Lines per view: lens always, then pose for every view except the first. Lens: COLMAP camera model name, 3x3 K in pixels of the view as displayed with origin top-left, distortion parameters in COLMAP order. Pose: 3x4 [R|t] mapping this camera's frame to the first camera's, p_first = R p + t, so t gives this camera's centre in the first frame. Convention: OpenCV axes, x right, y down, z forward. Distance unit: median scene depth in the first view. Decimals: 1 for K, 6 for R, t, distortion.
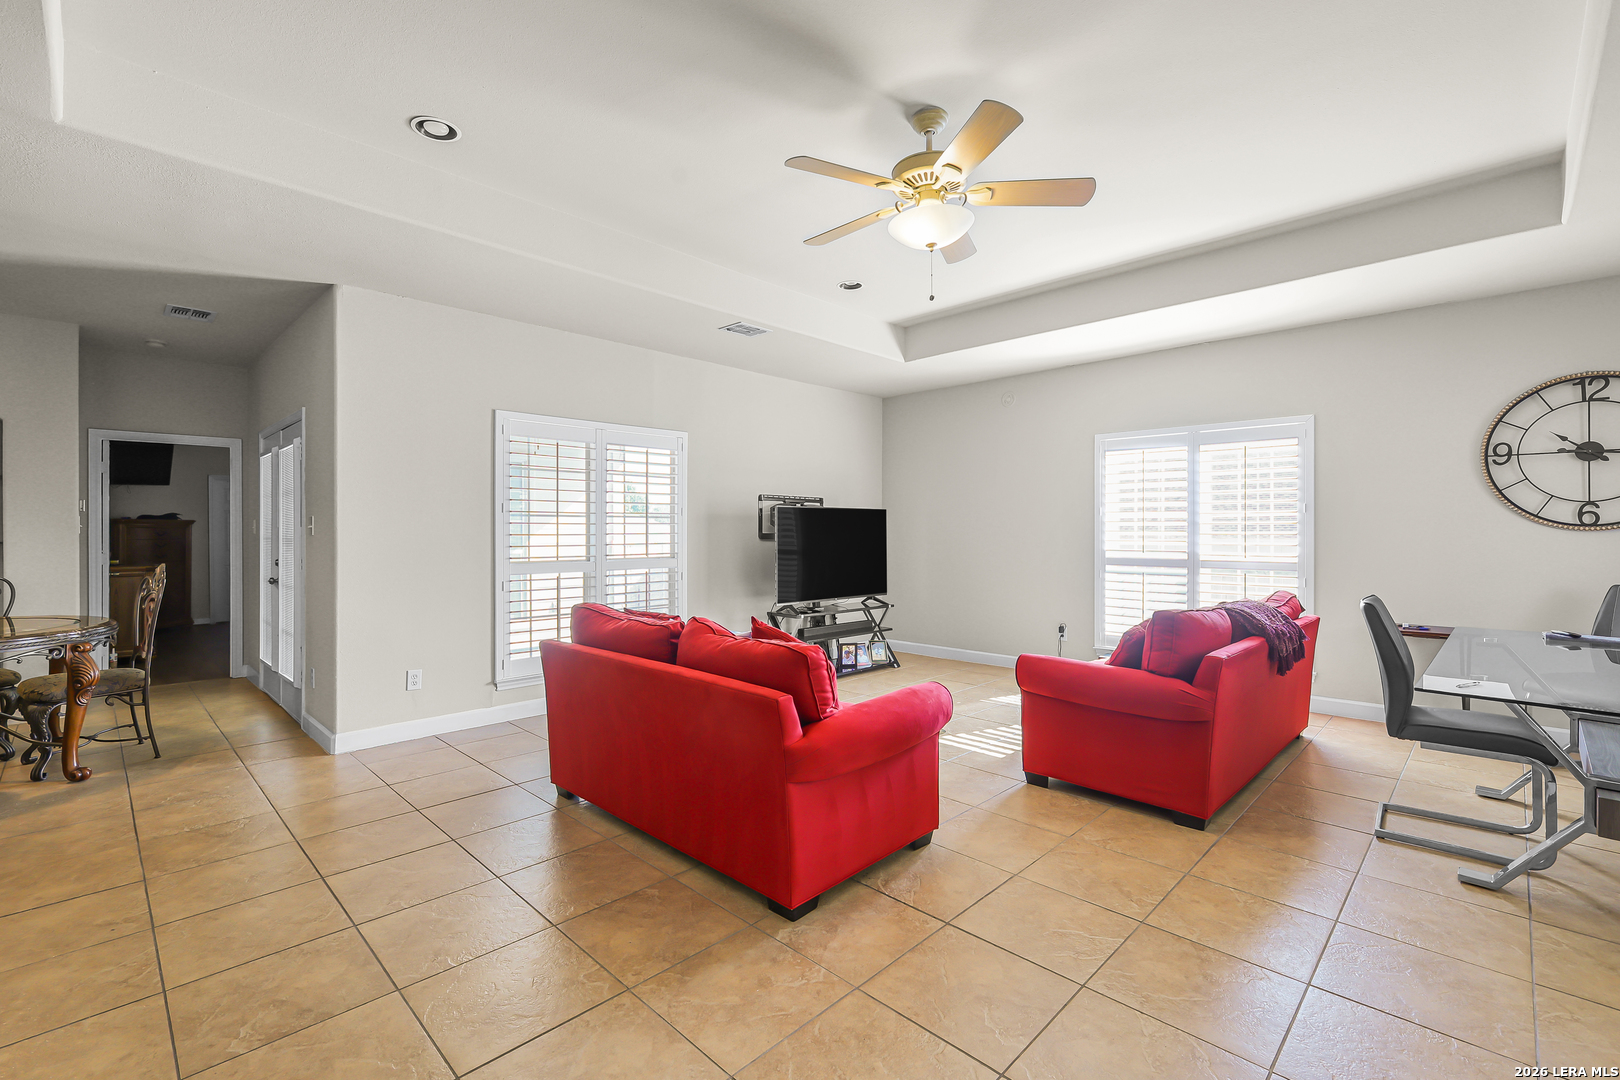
lens RADIAL K [[705.9, 0, 811.1], [0, 705.9, 529.0], [0, 0, 1]] dist [0.003789, -0.000260]
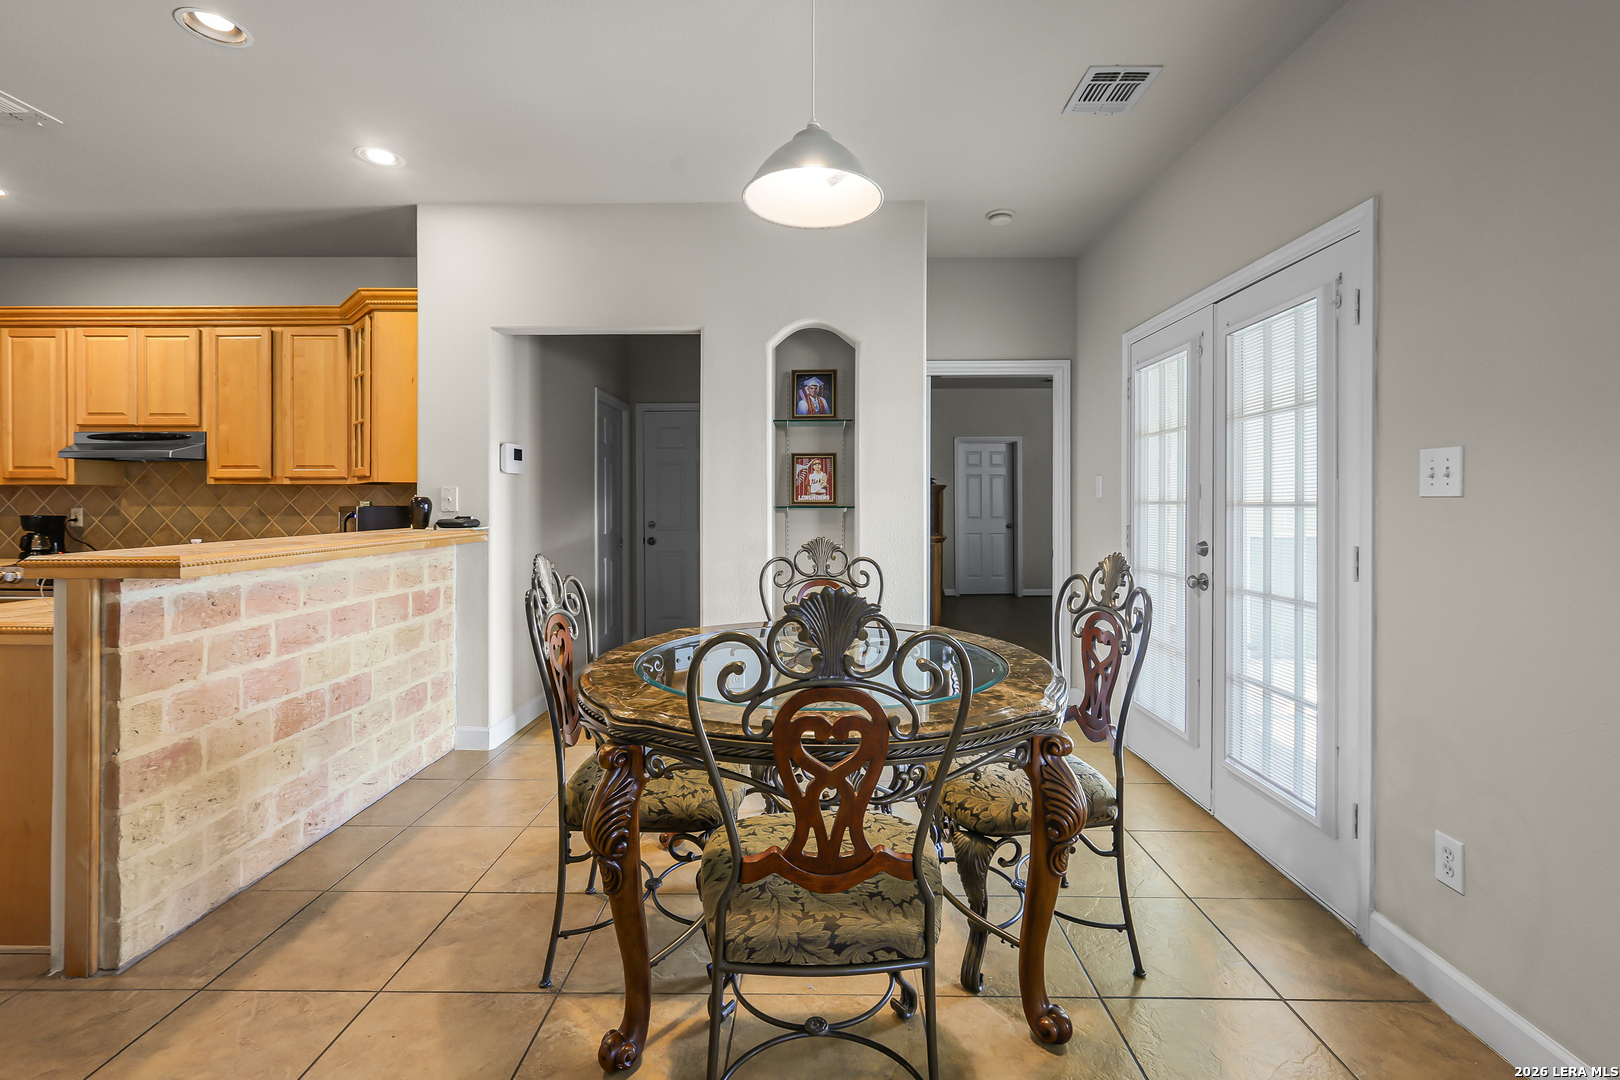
lens RADIAL K [[705.9, 0, 802.9], [0, 705.9, 504.1], [0, 0, 1]] dist [0.003789, -0.000260]
pose [[0.678853, 0.005055, -0.734257, -0.703392], [0.001381, 0.999966, 0.008161, 0.010803], [0.734273, -0.006554, 0.678823, 0.504528]]
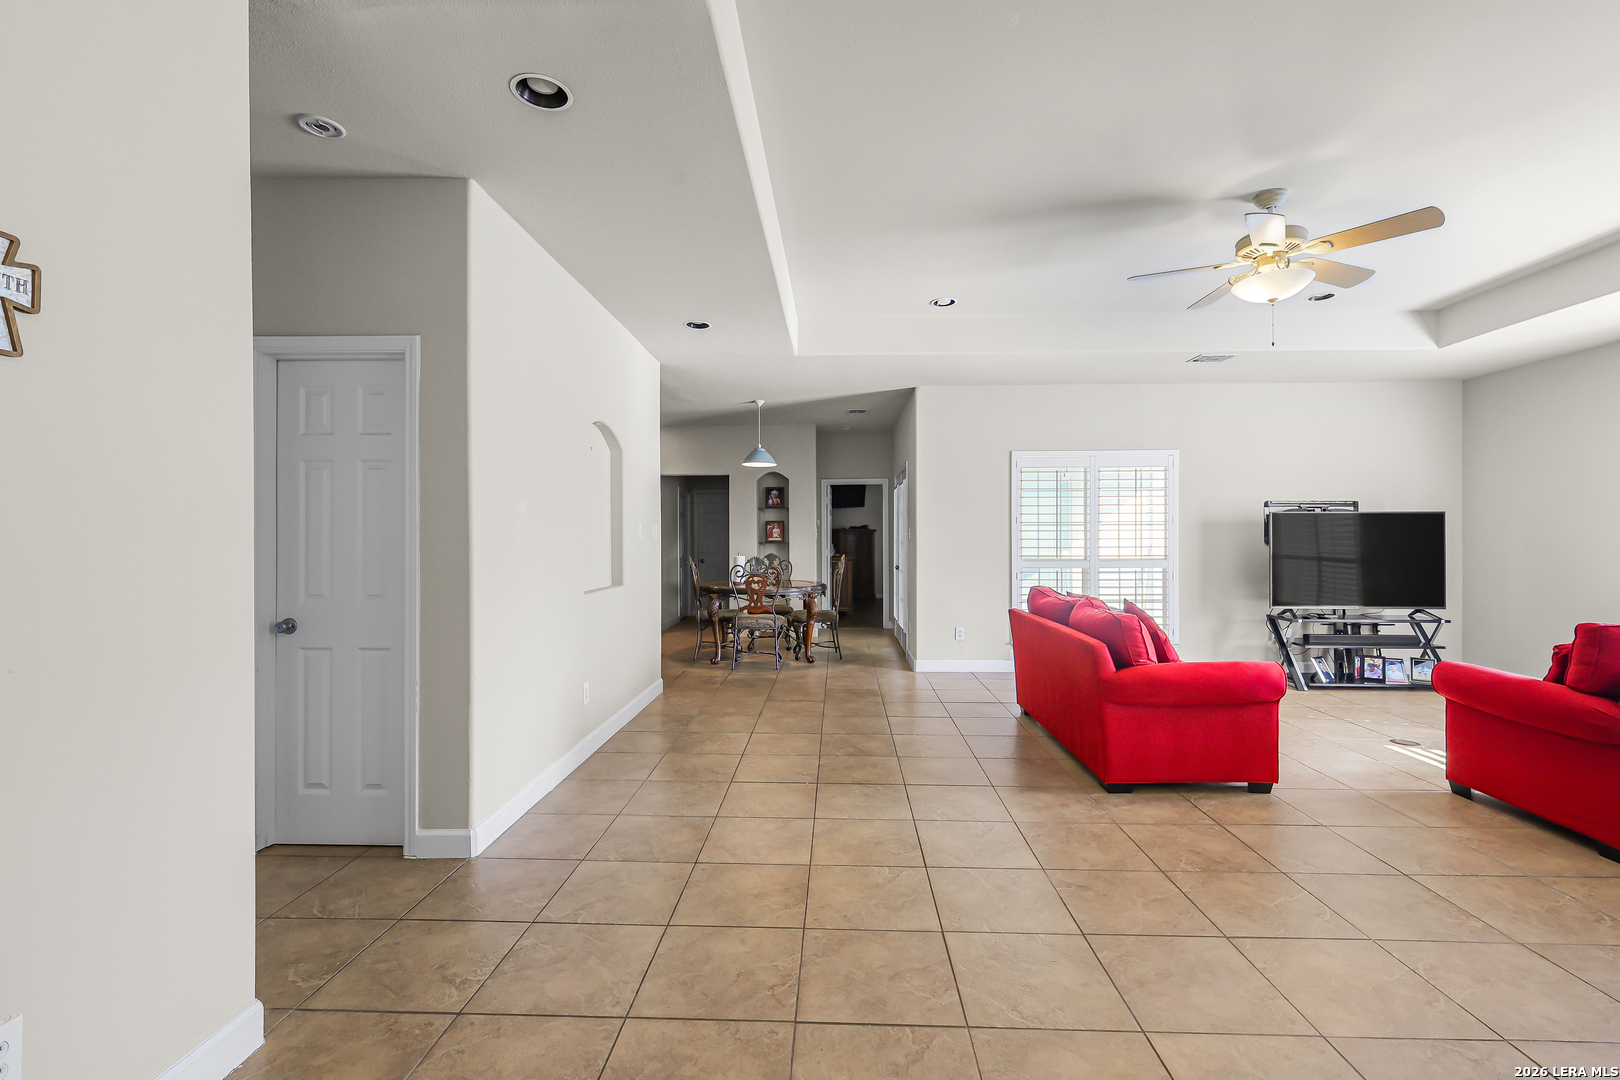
lens RADIAL K [[705.9, 0, 815.4], [0, 705.9, 532.9], [0, 0, 1]] dist [0.003789, -0.000260]
pose [[0.672751, -0.004633, -0.739854, 0.380799], [0.003648, 0.999989, -0.002944, -0.002404], [0.739860, -0.000719, 0.672760, -0.277575]]
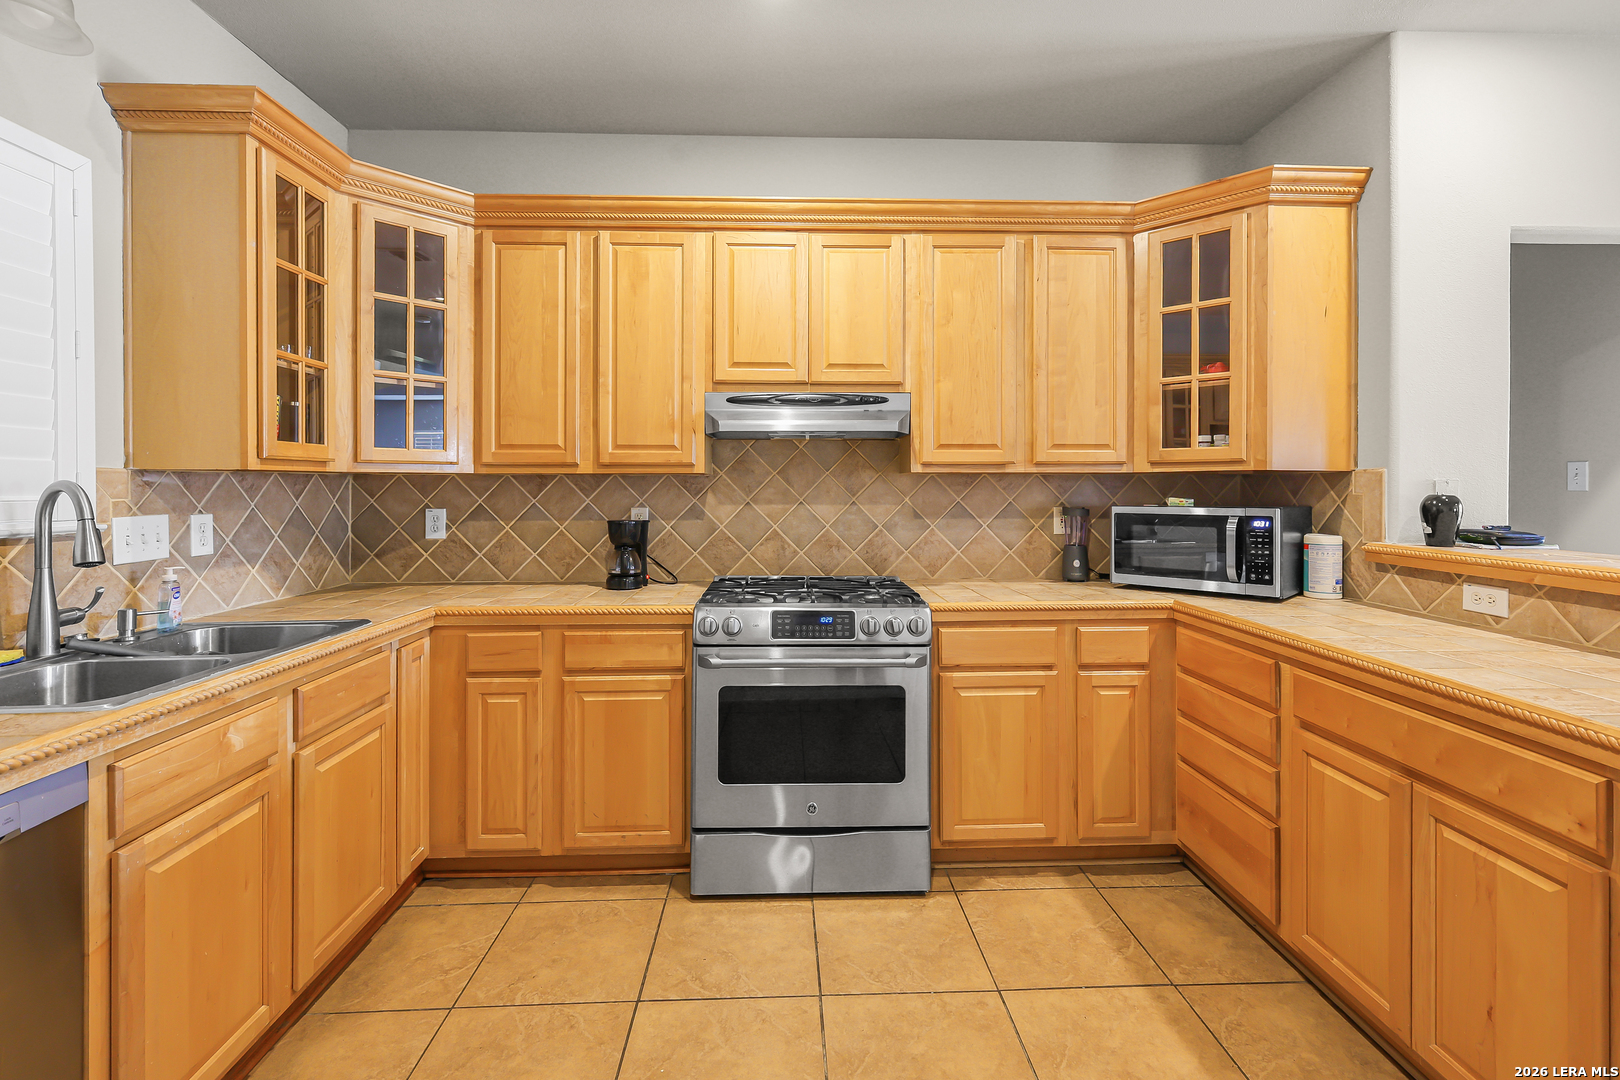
lens RADIAL K [[705.9, 0, 803.9], [0, 705.9, 483.5], [0, 0, 1]] dist [0.003789, -0.000260]
pose [[0.716025, -0.000713, -0.698074, -1.568836], [0.002688, 0.999995, 0.001736, -0.000749], [0.698070, -0.003119, 0.716023, 0.053239]]
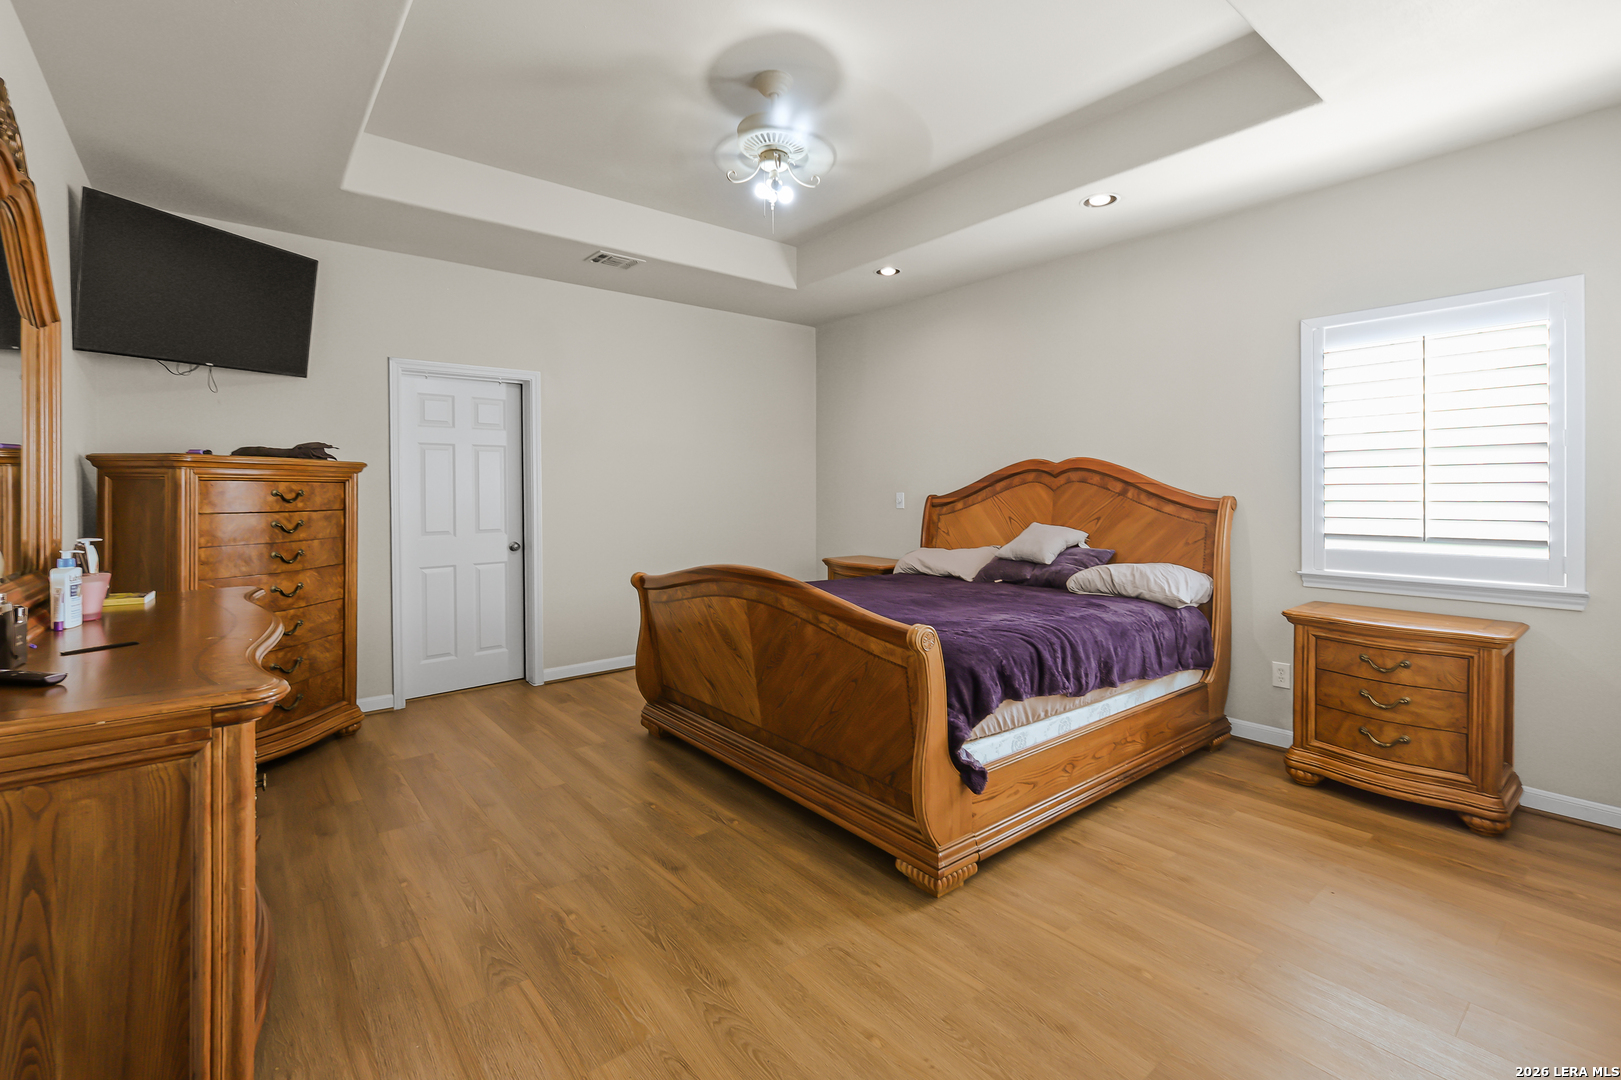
lens RADIAL K [[706.3, 0, 808.5], [0, 706.3, 494.2], [0, 0, 1]] dist [0.003789, -0.000260]
pose [[0.994349, 0.000850, -0.106160, -1.310468], [0.000244, 0.999947, 0.010291, 0.004297], [0.106163, -0.010259, 0.994296, 1.422111]]
